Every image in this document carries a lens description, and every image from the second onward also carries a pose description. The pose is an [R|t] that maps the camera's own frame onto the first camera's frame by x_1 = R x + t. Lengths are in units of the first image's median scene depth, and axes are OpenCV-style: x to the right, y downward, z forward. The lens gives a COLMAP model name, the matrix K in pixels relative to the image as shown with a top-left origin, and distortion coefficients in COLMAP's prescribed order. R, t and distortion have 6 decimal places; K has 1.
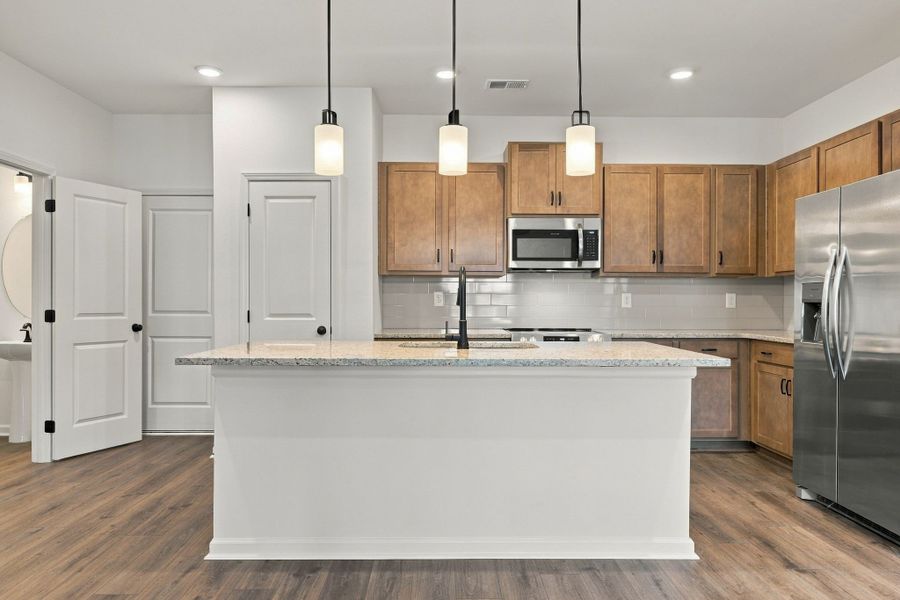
lens RADIAL K [[618.7, 0, 462.6], [0, 618.7, 300.9], [0, 0, 1]] dist [-0.003139, 0.000711]
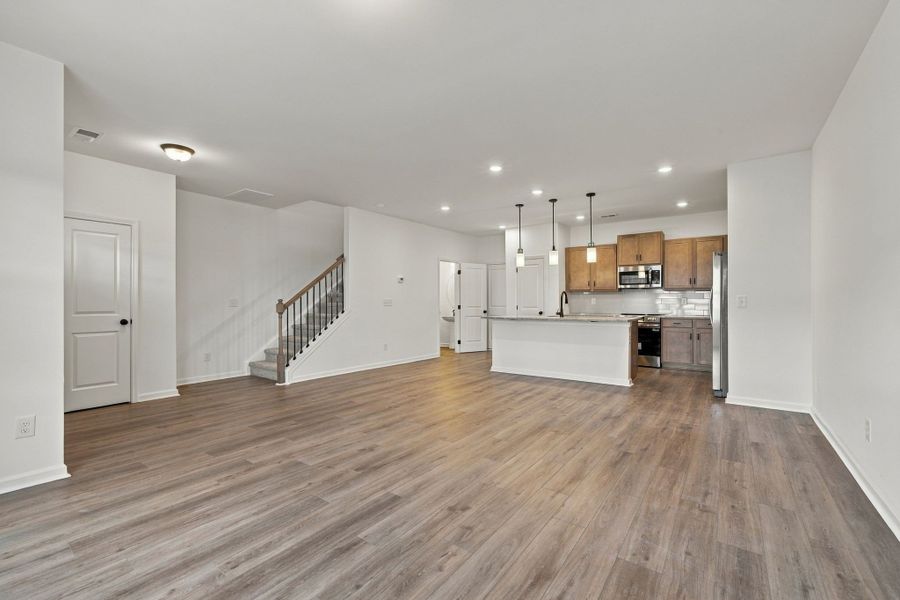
lens RADIAL K [[394.2, 0, 453.1], [0, 394.2, 303.9], [0, 0, 1]] dist [0.000013, 0.000320]
pose [[0.813235, -0.001366, -0.581934, 0.457330], [0.003869, 0.999988, 0.003059, 0.000947], [0.581923, -0.004739, 0.813230, -0.628059]]
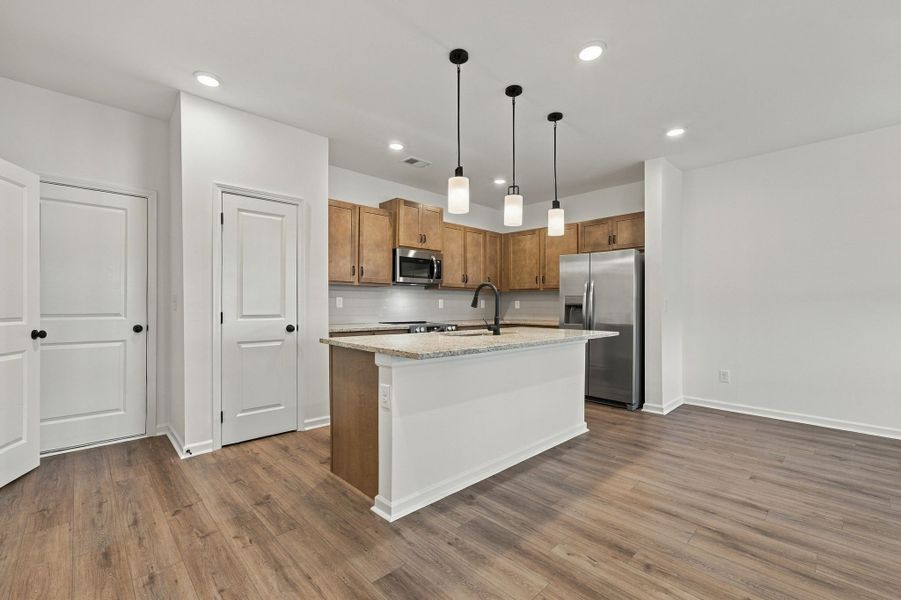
lens RADIAL K [[394.7, 0, 453.6], [0, 394.7, 303.9], [0, 0, 1]] dist [0.000013, 0.000320]
pose [[0.727468, 0.000097, 0.686141, -0.499463], [-0.002741, 0.999992, 0.002764, -0.002283], [-0.686136, -0.003892, 0.727463, 0.215298]]
